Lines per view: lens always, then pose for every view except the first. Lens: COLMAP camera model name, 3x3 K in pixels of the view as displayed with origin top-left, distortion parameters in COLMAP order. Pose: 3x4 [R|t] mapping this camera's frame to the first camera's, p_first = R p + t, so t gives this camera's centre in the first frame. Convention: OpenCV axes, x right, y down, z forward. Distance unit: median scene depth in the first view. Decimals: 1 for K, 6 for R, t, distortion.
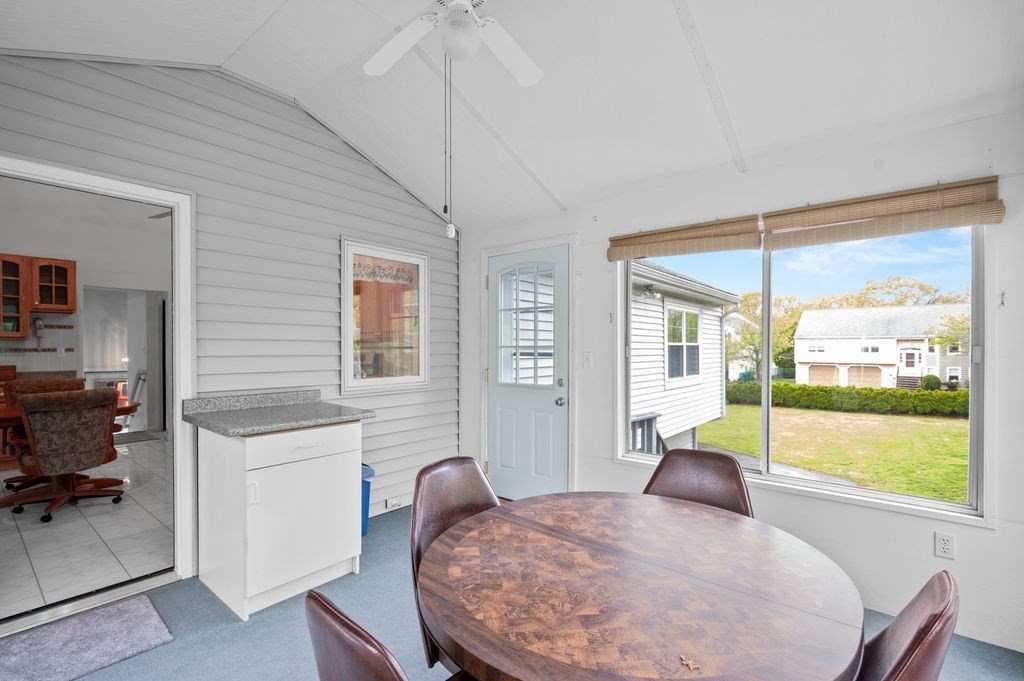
lens RADIAL K [[468.8, 0, 508.4], [0, 468.8, 353.0], [0, 0, 1]] dist [-0.000534, -0.000195]
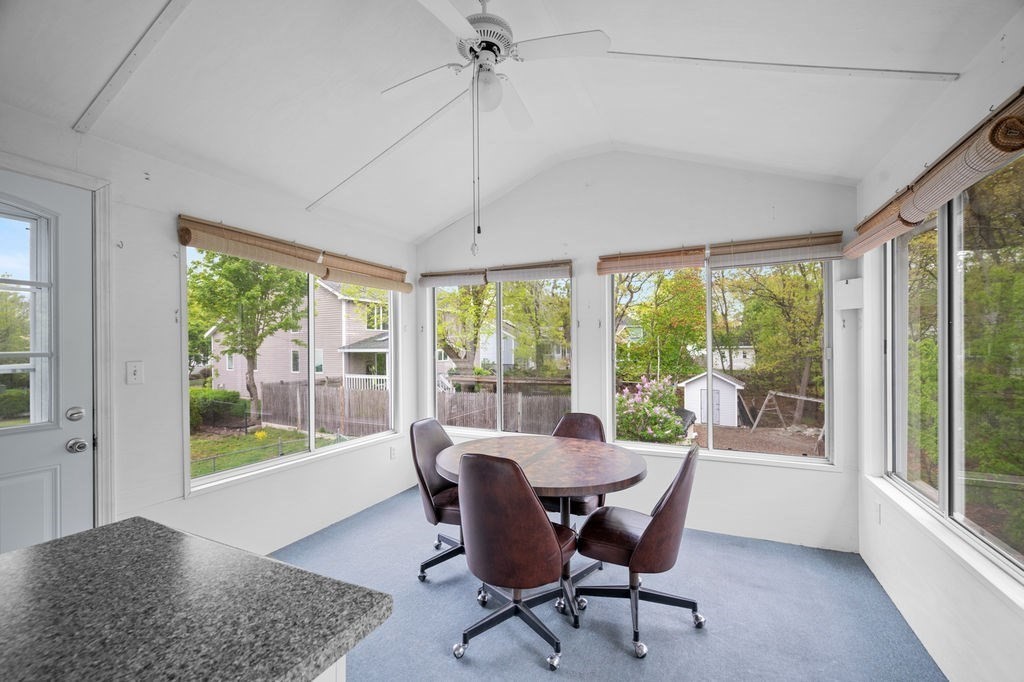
lens RADIAL K [[421.8, 0, 512.0], [0, 421.8, 341.0], [0, 0, 1]] dist [0.000623, 0.000071]
pose [[-0.248530, 0.015864, 0.968494, -0.982600], [0.019426, 0.999746, -0.011392, -0.024847], [-0.968429, 0.015982, -0.248775, 1.038010]]
